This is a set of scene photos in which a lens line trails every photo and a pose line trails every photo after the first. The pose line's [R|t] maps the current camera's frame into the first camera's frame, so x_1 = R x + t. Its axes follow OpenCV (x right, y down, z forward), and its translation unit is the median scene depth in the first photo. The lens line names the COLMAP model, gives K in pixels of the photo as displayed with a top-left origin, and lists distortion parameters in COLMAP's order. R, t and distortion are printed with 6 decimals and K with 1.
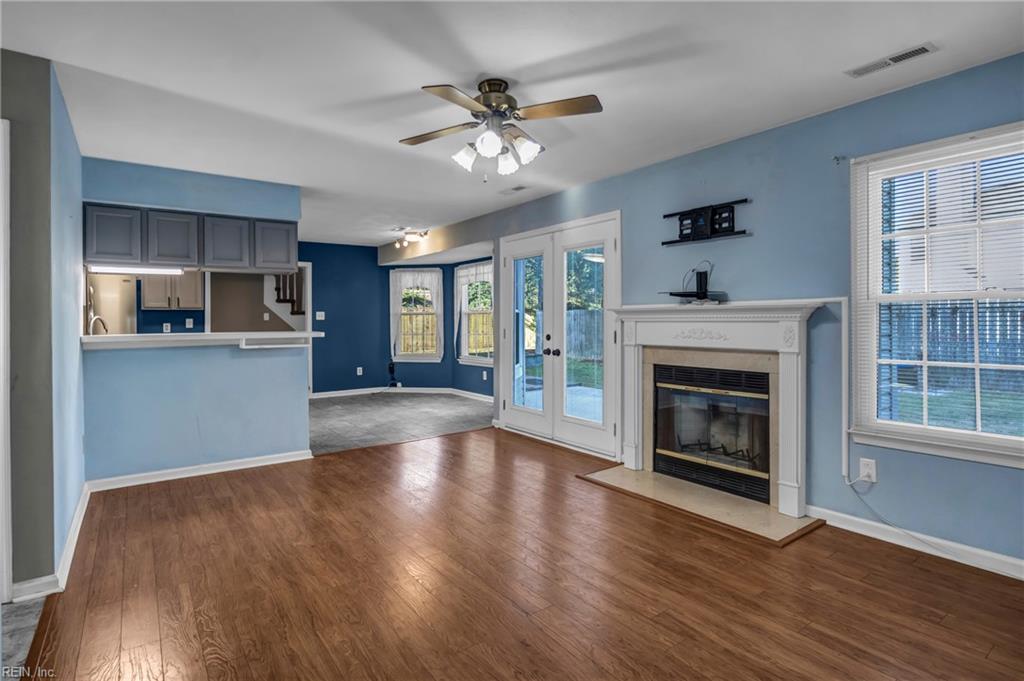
lens RADIAL K [[518.3, 0, 510.0], [0, 518.3, 321.8], [0, 0, 1]] dist [-0.013658, 0.000224]
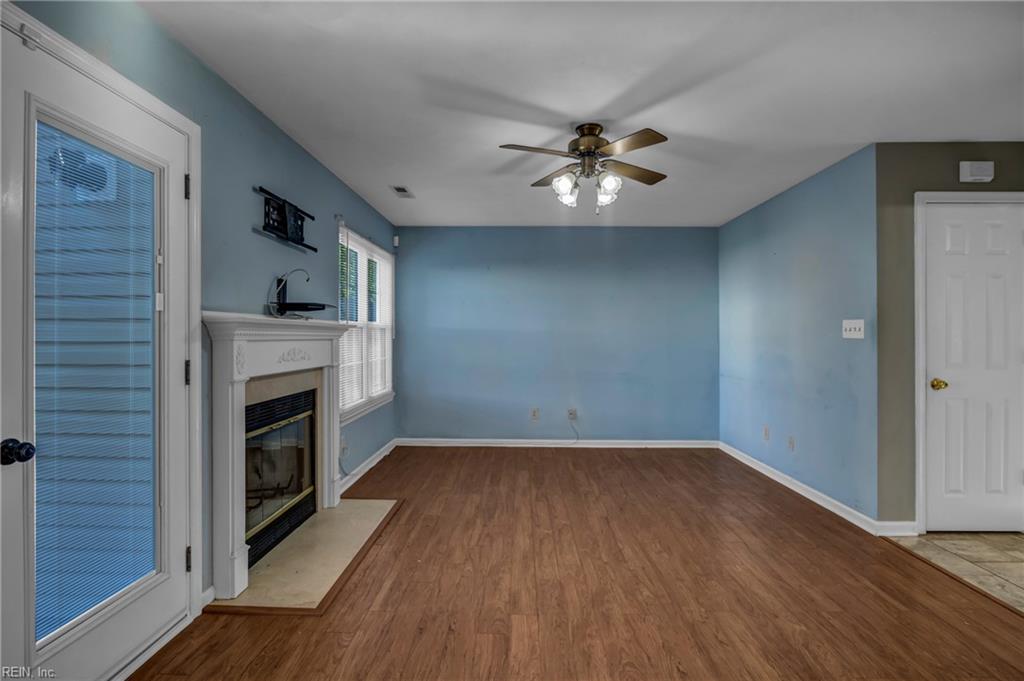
lens RADIAL K [[513.9, 0, 513.1], [0, 513.9, 333.4], [0, 0, 1]] dist [-0.021704, -0.000334]
pose [[-0.801900, 0.010978, 0.597358, -0.434329], [0.008648, 0.999940, -0.006767, -0.002516], [-0.597396, -0.000261, -0.801946, 1.537060]]
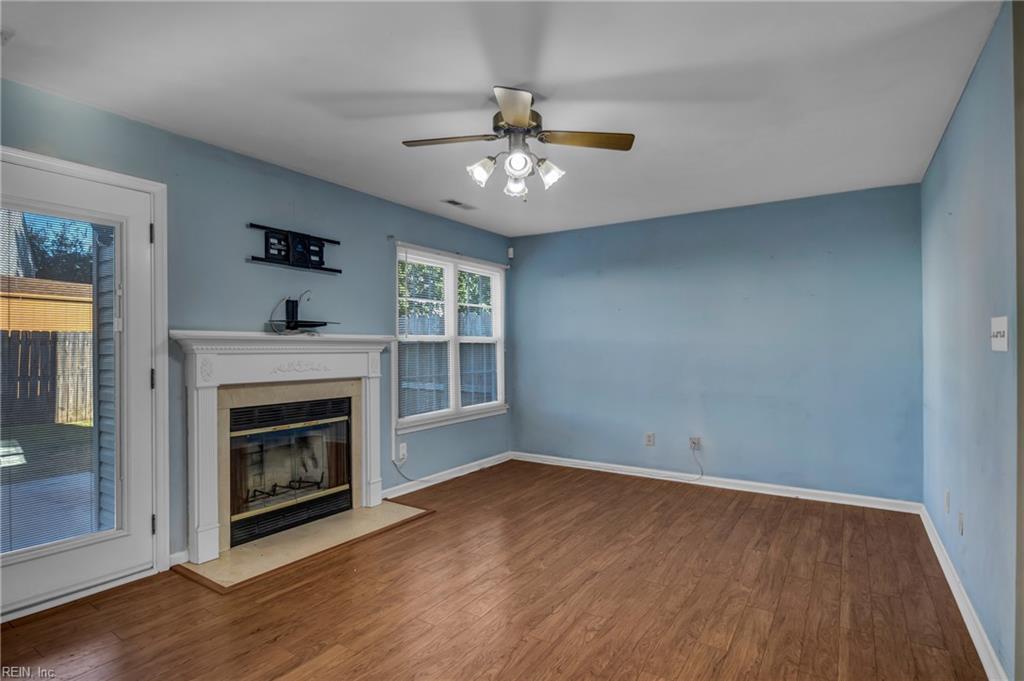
lens RADIAL K [[523.5, 0, 506.9], [0, 523.5, 349.5], [0, 0, 1]] dist [-0.015453, 0.000752]
pose [[-0.356193, 0.007718, 0.934381, -0.702365], [0.010877, 0.999932, -0.004113, 0.001256], [-0.934349, 0.008698, -0.356253, 1.046483]]
